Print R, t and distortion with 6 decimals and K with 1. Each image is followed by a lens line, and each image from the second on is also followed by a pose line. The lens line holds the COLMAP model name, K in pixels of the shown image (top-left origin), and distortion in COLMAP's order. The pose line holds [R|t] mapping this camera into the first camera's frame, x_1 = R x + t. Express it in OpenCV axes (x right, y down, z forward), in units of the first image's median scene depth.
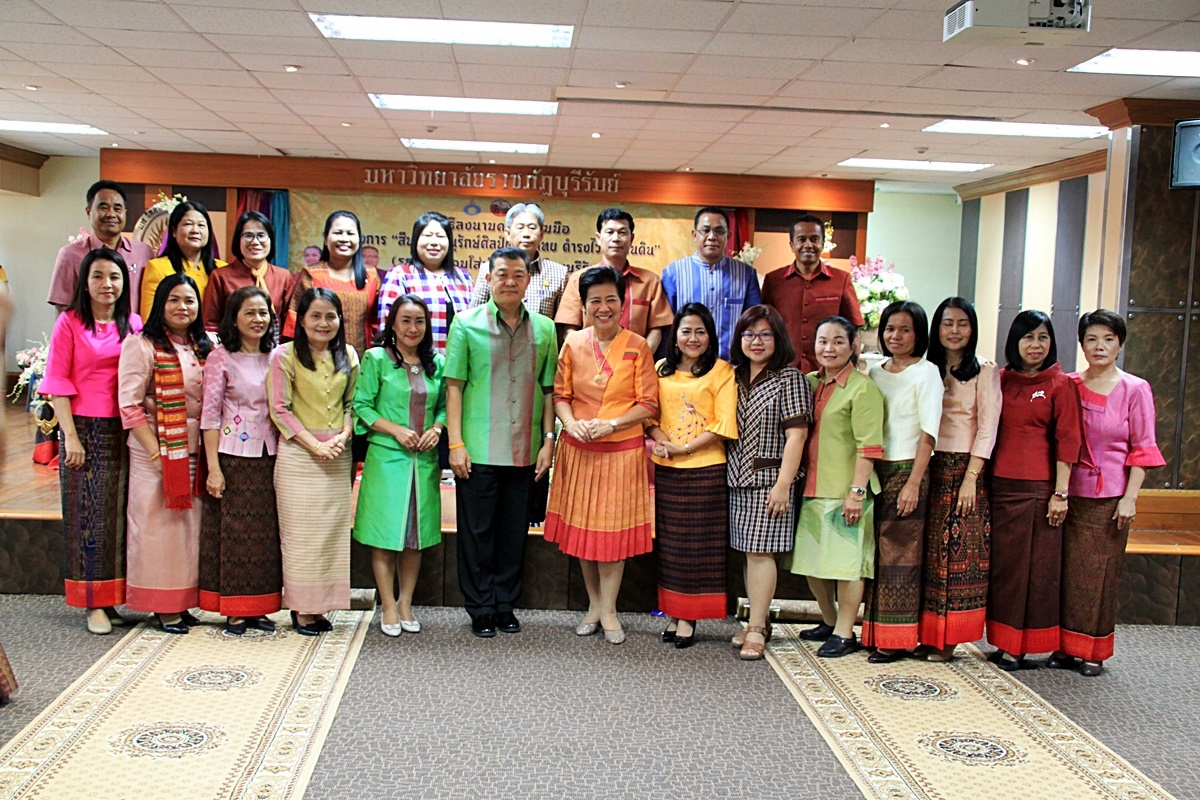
lens RADIAL K [[1343.6, 0, 588.5], [0, 1343.6, 422.3], [0, 0, 1]] dist [-0.041356, 0.014372]
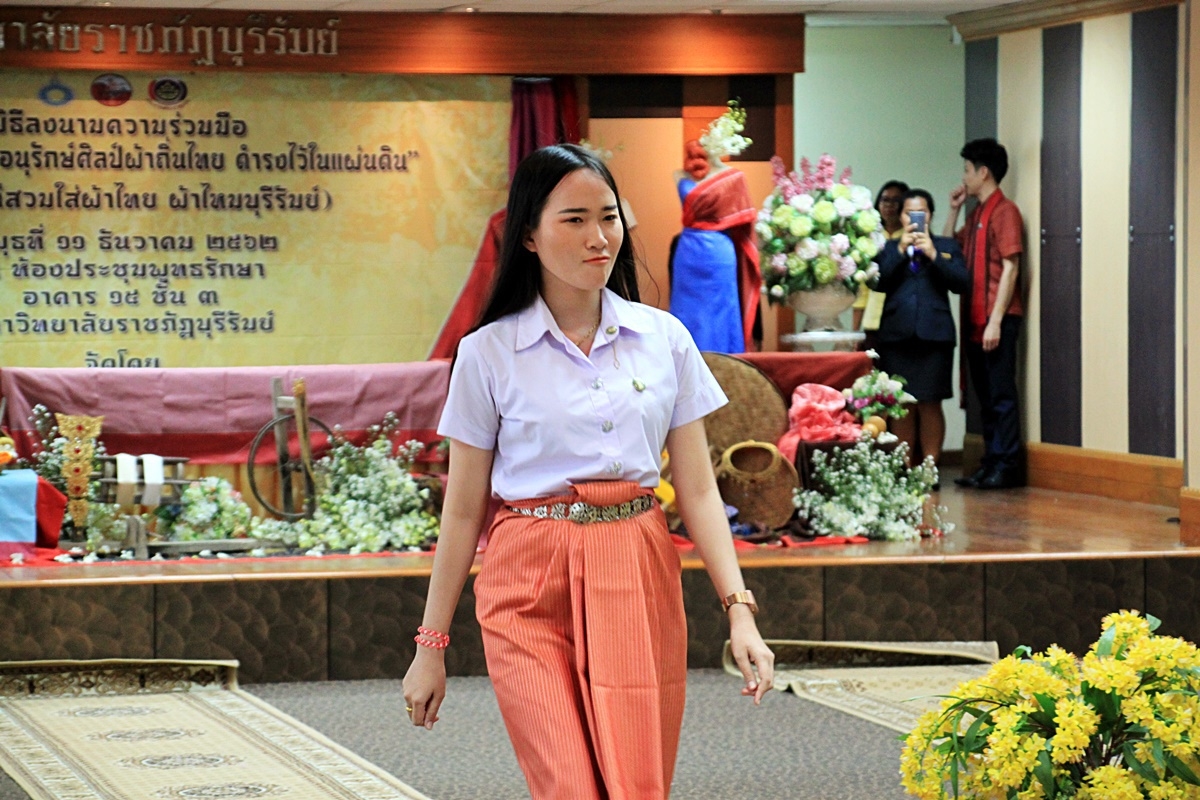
lens RADIAL K [[4180.8, 0, 600.0], [0, 4180.8, 400.0], [0, 0, 1]] dist [0.885798, 3.932948]
pose [[0.980736, -0.052528, 0.188144, -0.199892], [0.063173, 0.996697, -0.051034, 0.057824], [-0.184842, 0.061937, 0.980815, -0.660173]]
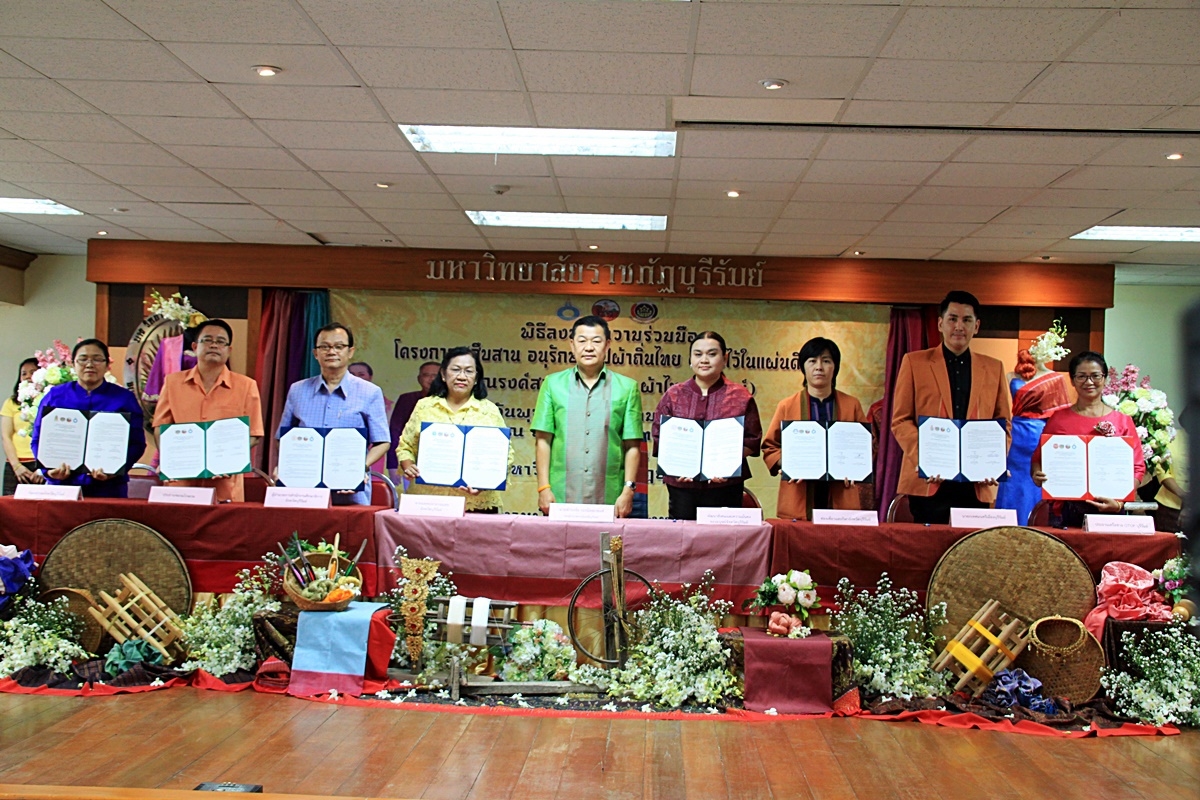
lens RADIAL K [[1480.3, 0, 595.3], [0, 1480.3, 423.5], [0, 0, 1]] dist [-0.025633, 0.172696]
pose [[0.996337, -0.008664, -0.085076, -0.001215], [-0.000062, 0.994780, -0.102038, -0.011527], [0.085516, 0.101670, 0.991136, 0.184773]]
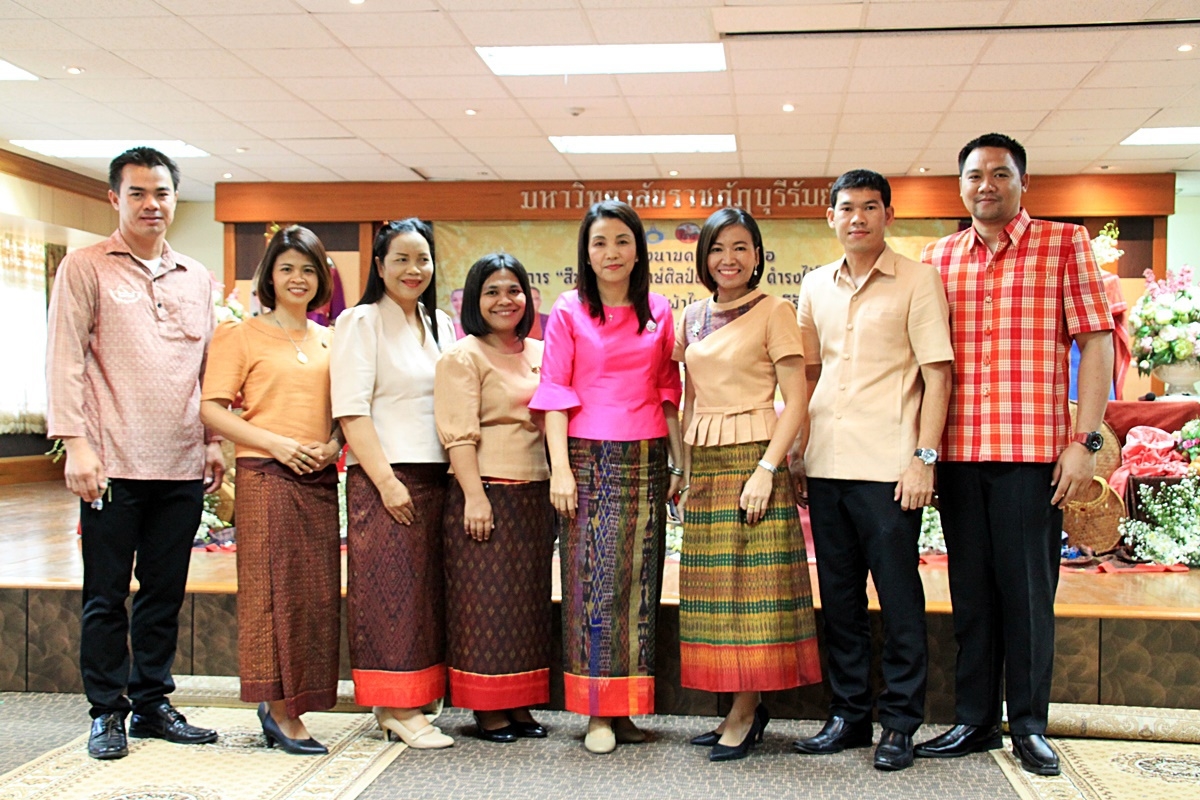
lens RADIAL K [[1480.3, 0, 595.3], [0, 1480.3, 423.5], [0, 0, 1]] dist [-0.025633, 0.172696]
pose [[0.985025, -0.026514, -0.170363, 0.028604], [0.012525, 0.996499, -0.082665, 0.027917], [0.171959, 0.079294, 0.981908, 0.127107]]
